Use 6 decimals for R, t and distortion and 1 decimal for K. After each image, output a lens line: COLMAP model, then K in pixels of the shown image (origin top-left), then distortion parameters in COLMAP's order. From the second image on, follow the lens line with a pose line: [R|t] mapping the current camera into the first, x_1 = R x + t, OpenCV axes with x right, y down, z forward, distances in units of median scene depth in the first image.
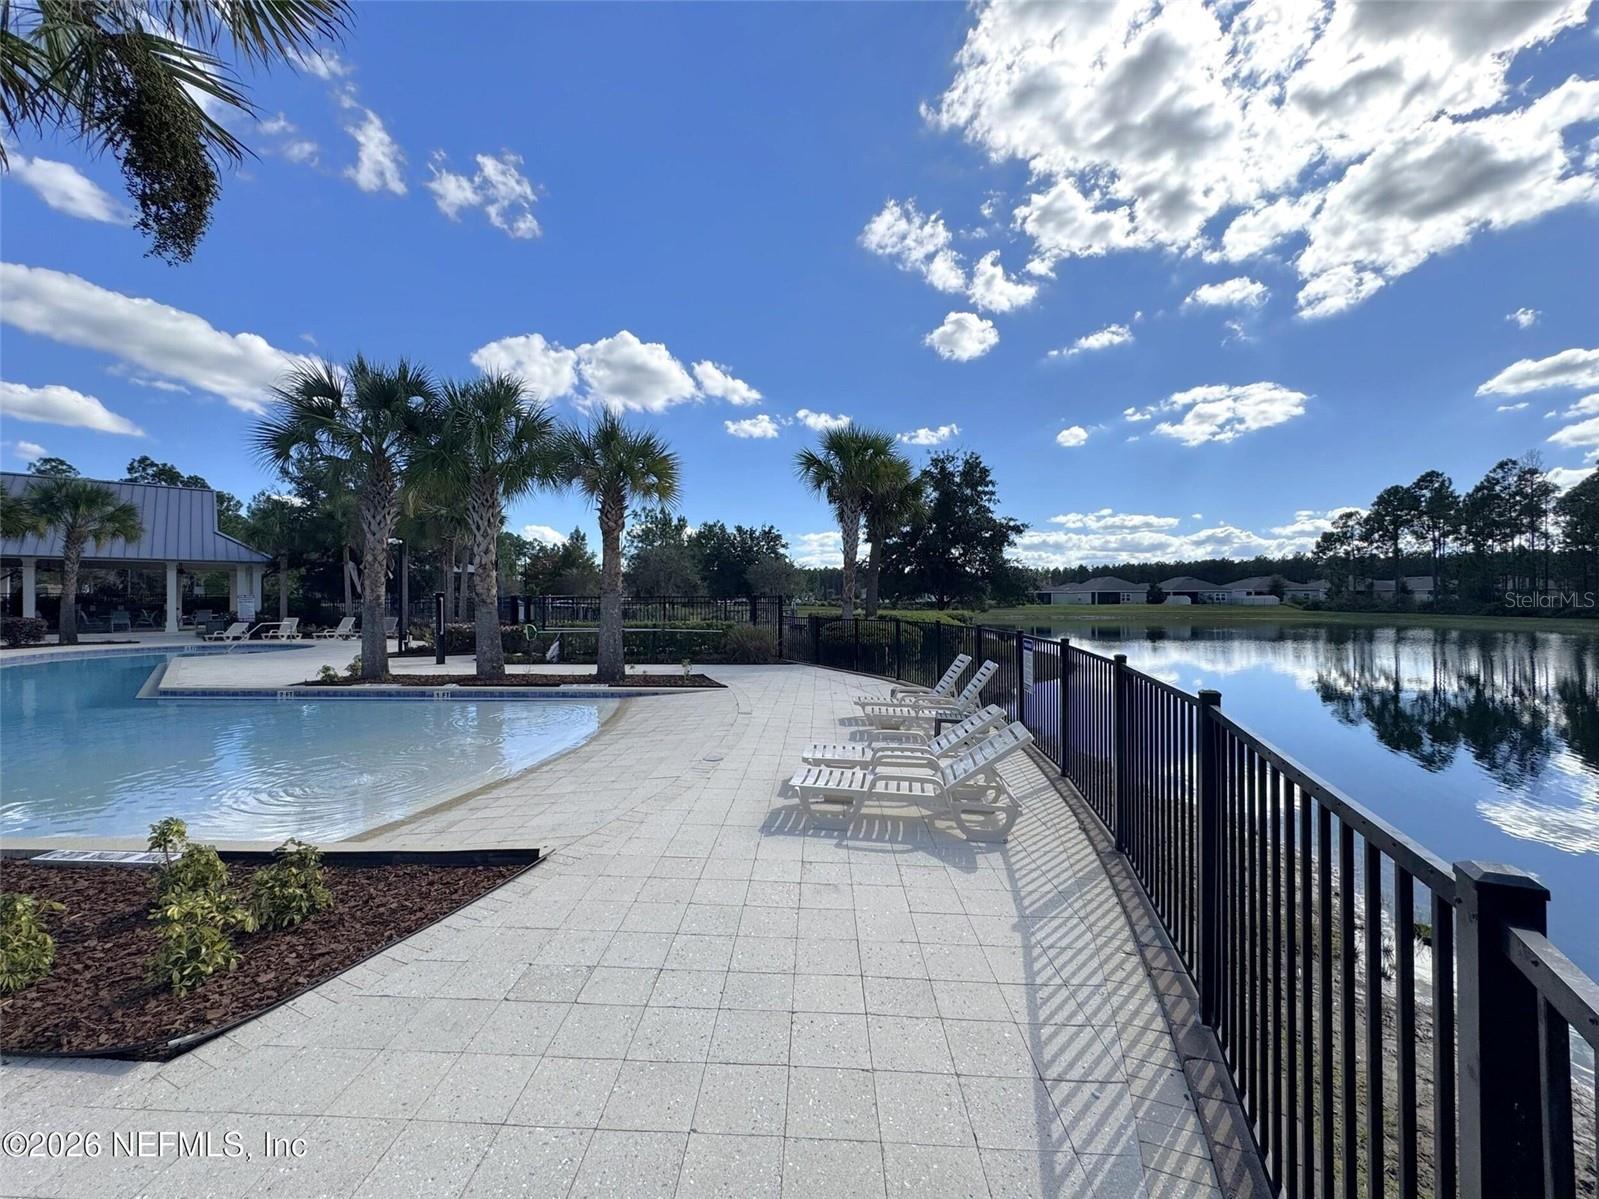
lens RADIAL K [[642.9, 0, 799.4], [0, 642.9, 596.5], [0, 0, 1]] dist [0.003835, 0.000638]
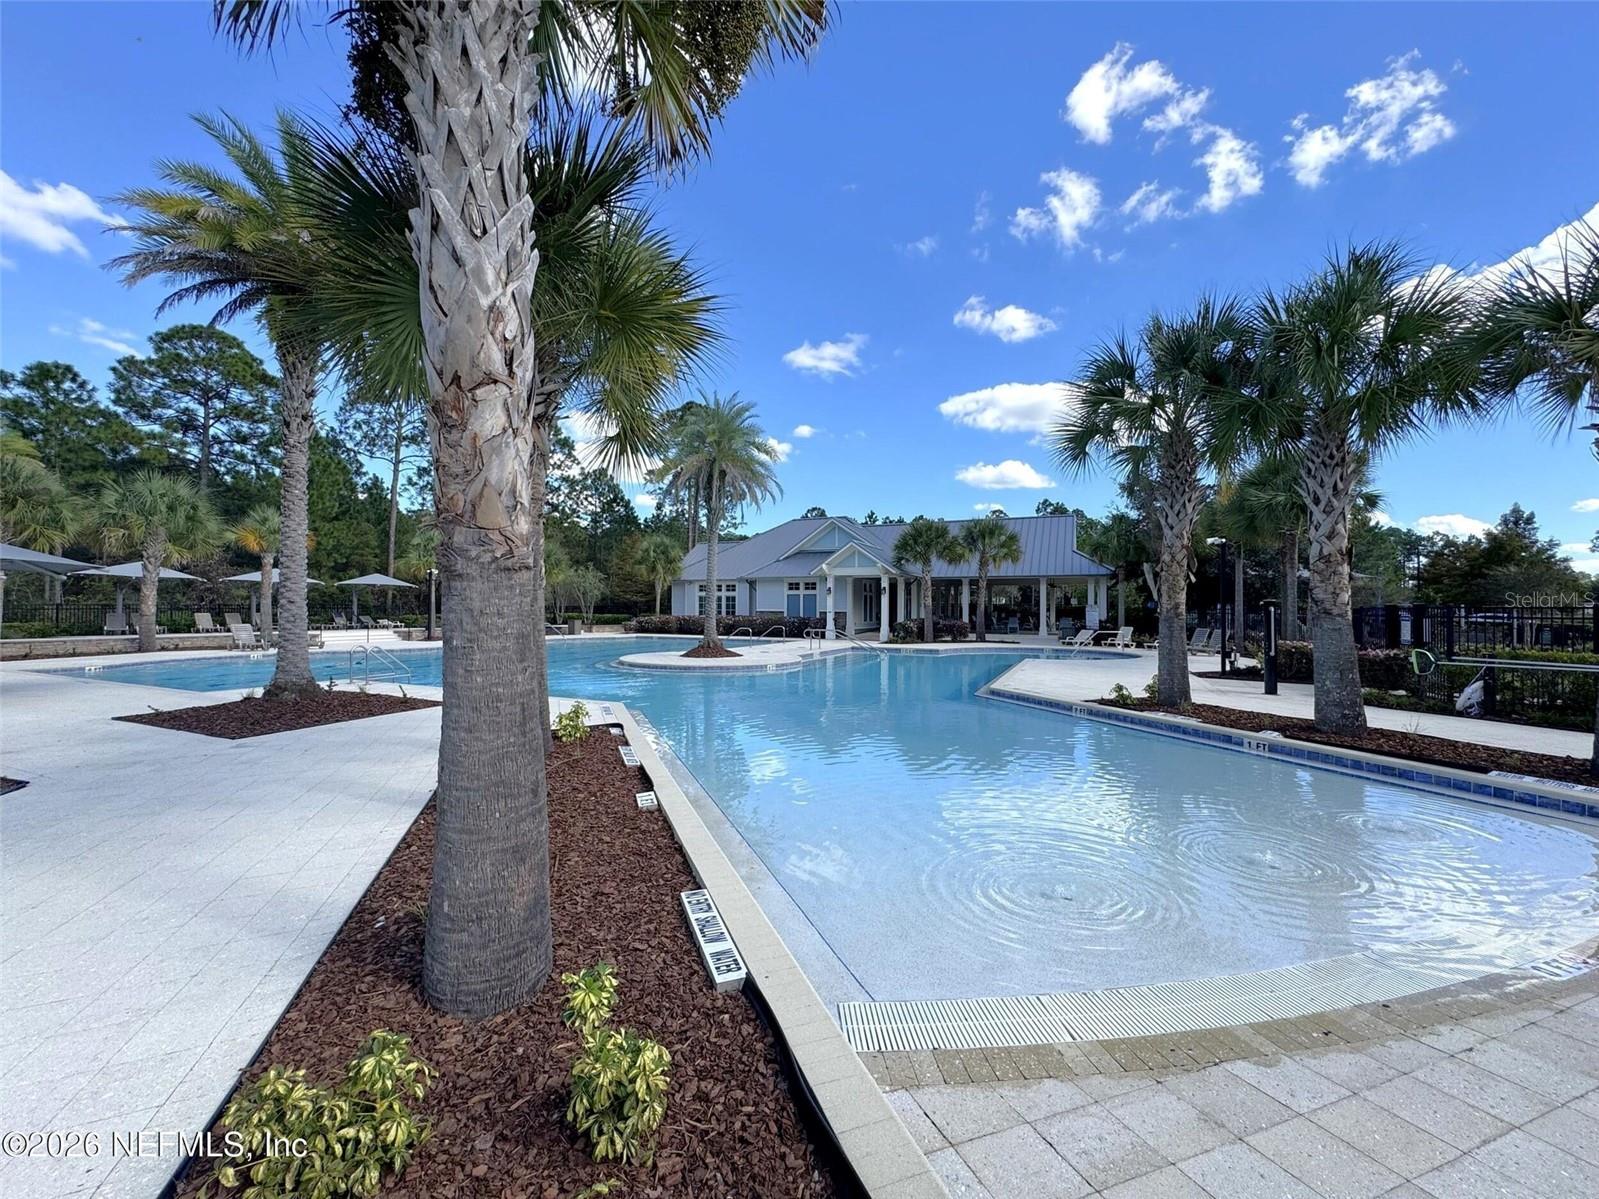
lens RADIAL K [[642.9, 0, 803.2], [0, 642.9, 600.9], [0, 0, 1]] dist [0.003835, 0.000638]
pose [[0.393748, -0.006949, -0.919192, -0.068624], [-0.002300, 0.999961, -0.008545, 0.002214], [0.919215, 0.005479, 0.393717, 0.178232]]
